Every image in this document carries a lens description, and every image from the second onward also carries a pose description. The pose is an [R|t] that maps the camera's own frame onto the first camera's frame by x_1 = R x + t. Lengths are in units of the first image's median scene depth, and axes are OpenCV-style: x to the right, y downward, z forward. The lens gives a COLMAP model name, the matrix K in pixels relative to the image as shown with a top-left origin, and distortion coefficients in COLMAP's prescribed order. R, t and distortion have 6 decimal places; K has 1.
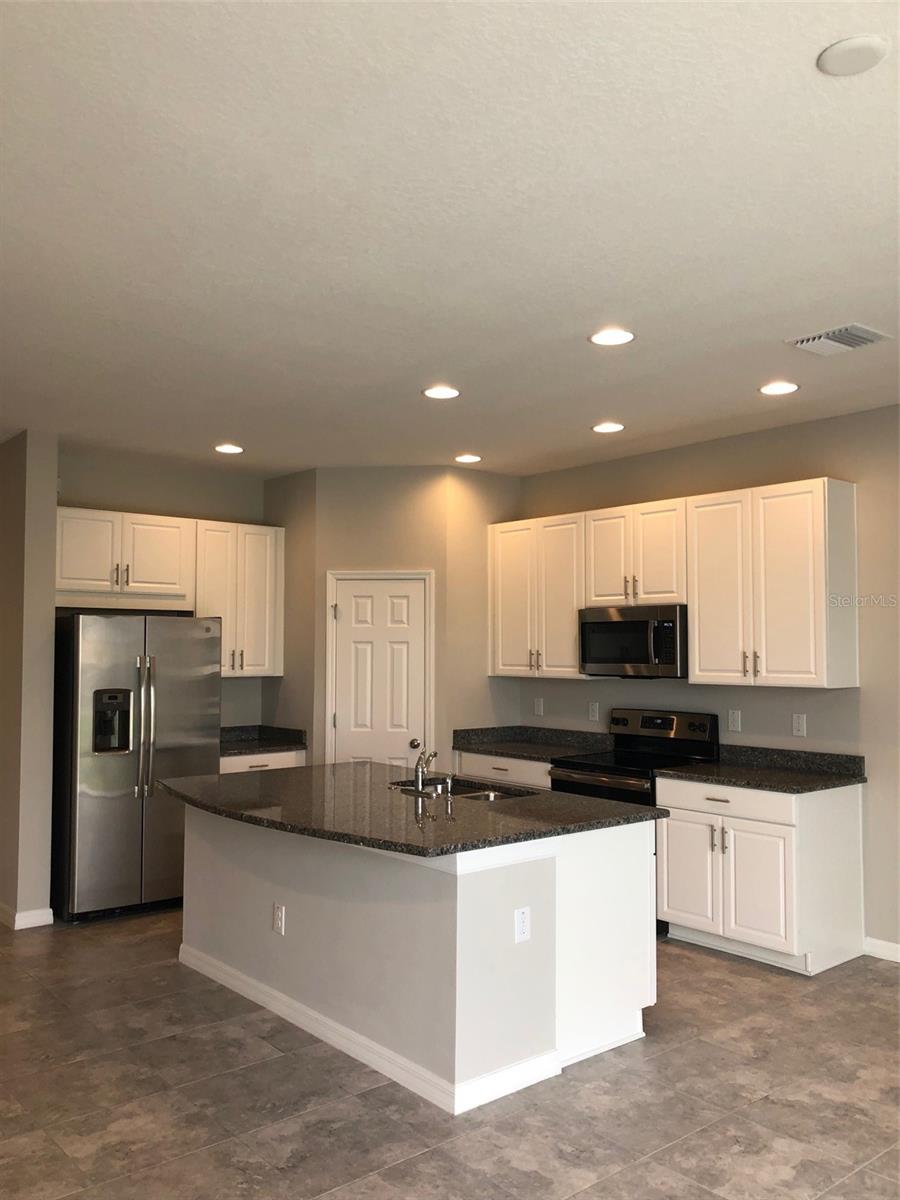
lens RADIAL K [[995.0, 0, 444.5], [0, 995.0, 612.7], [0, 0, 1]] dist [0.059187, -0.060580]
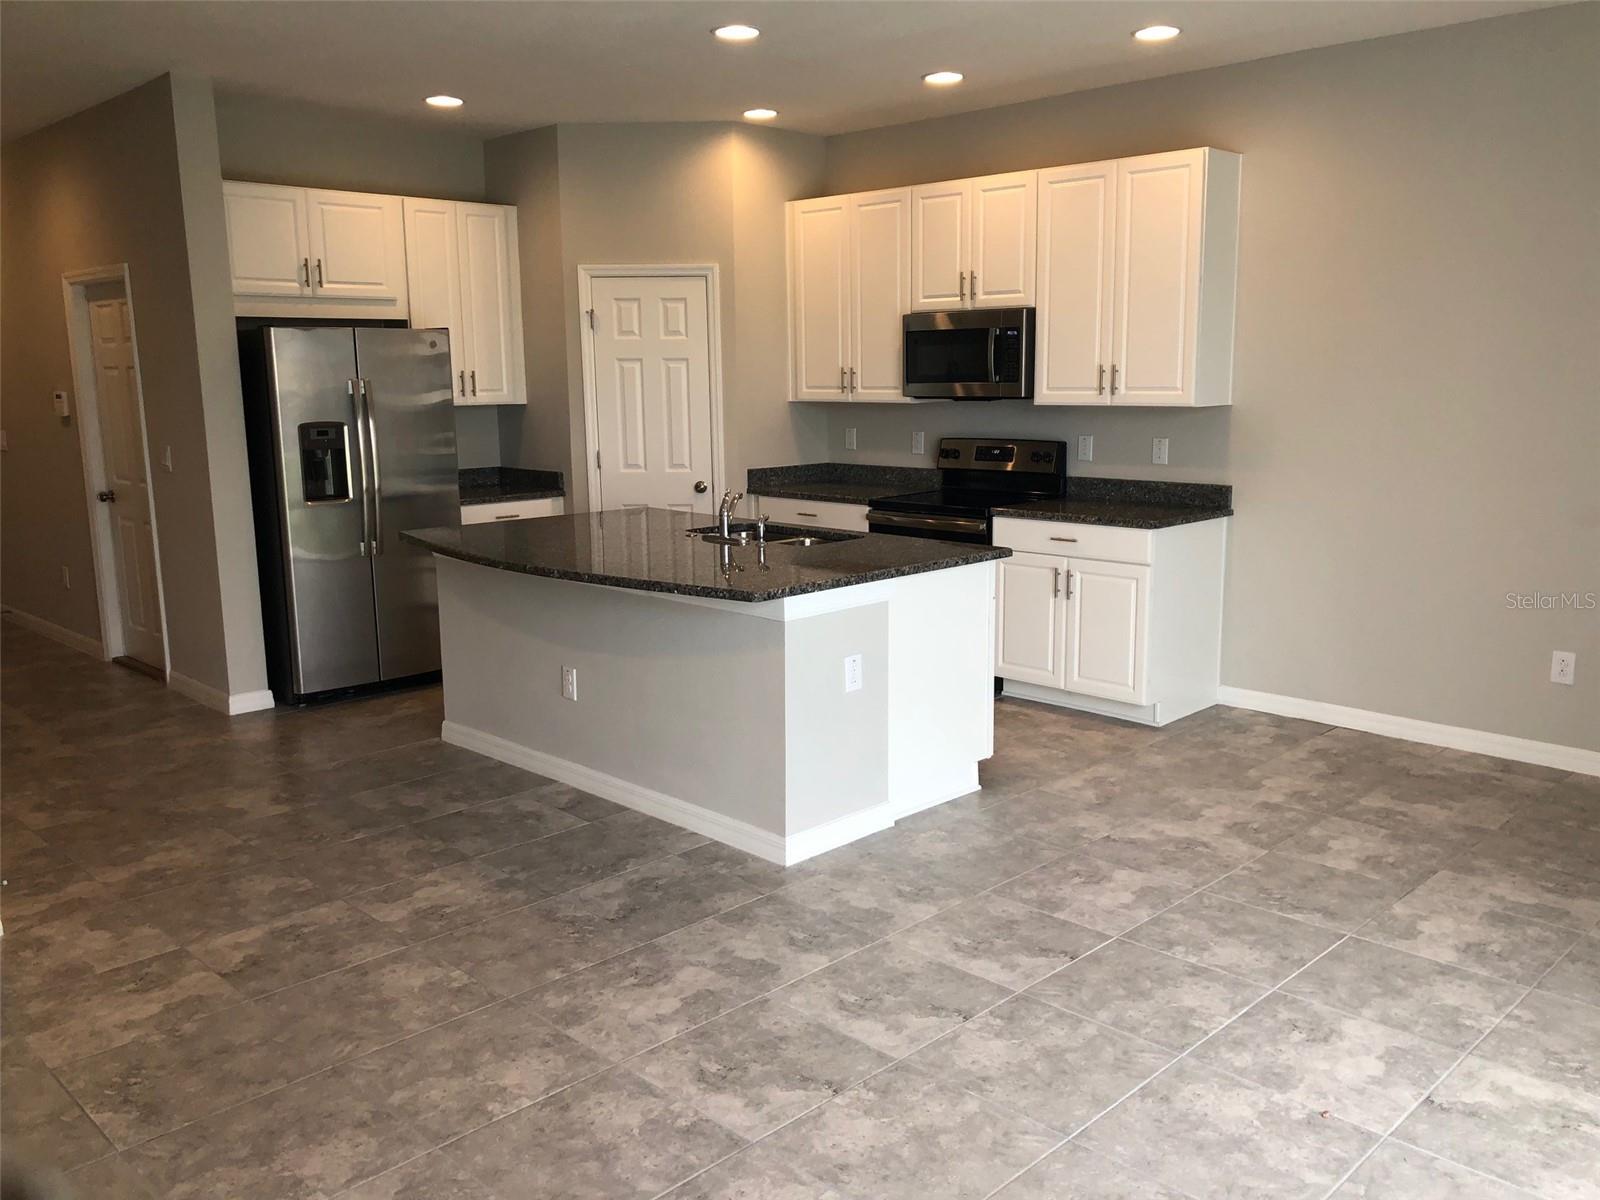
lens RADIAL K [[1327.4, 0, 824.3], [0, 1327.4, 609.2], [0, 0, 1]] dist [0.132619, -0.398620]
pose [[0.995372, -0.029430, 0.091479, -0.037516], [0.009079, 0.976492, 0.215364, -0.004421], [-0.095667, -0.213537, 0.972240, -0.104678]]
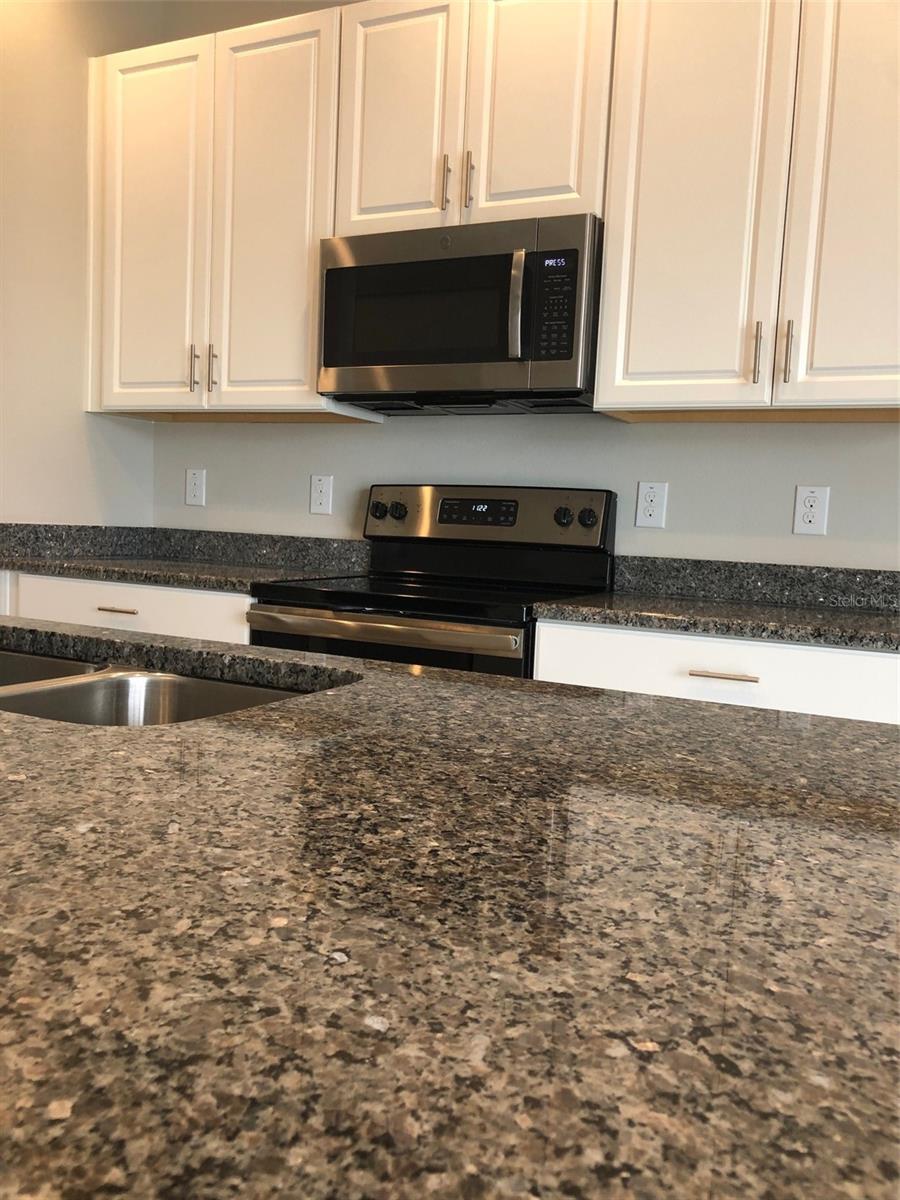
lens RADIAL K [[1011.8, 0, 446.0], [0, 1011.8, 594.2], [0, 0, 1]] dist [0.068216, -0.068383]
pose [[0.917367, 0.010292, 0.397909, 0.012810], [-0.057154, 0.992713, 0.106089, 0.108539], [-0.393917, -0.120065, 0.911270, 0.622356]]
